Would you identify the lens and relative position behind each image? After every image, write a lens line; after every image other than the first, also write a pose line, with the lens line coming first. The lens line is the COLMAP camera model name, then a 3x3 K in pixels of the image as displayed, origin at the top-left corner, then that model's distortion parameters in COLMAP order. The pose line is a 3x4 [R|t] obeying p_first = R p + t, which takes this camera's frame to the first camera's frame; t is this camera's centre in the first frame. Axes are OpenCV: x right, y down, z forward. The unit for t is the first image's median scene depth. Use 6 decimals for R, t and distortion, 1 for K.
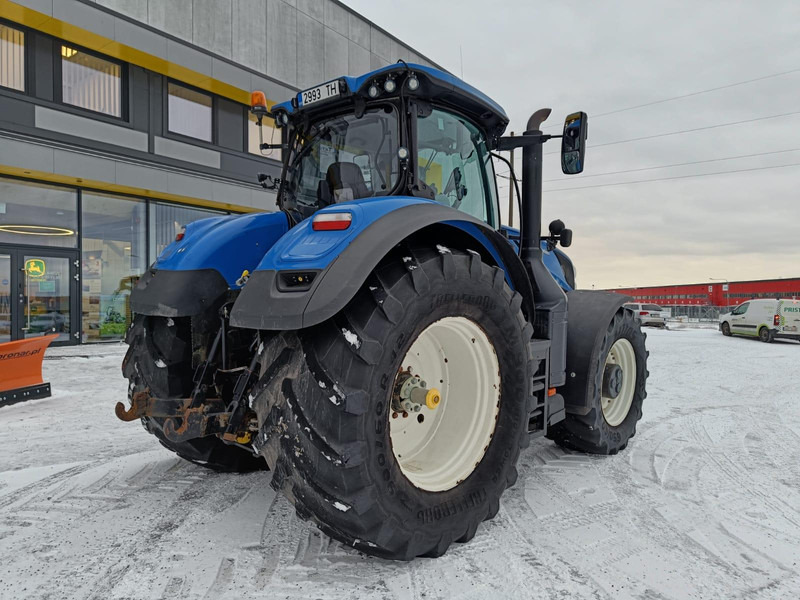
lens RADIAL K [[566.2, 0, 395.7], [0, 566.2, 303.5], [0, 0, 1]] dist [0.008206, 0.000210]
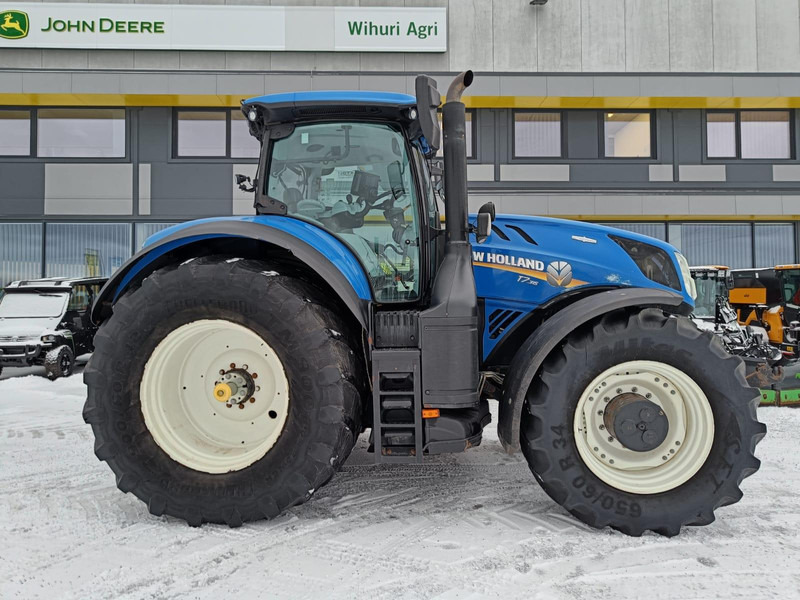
lens RADIAL K [[566.2, 0, 394.6], [0, 566.2, 299.1], [0, 0, 1]] dist [0.008206, 0.000210]
pose [[0.594685, -0.027320, -0.803494, 0.798651], [0.001843, 0.999466, -0.032619, 0.013233], [0.803957, 0.017918, 0.594418, 0.401177]]
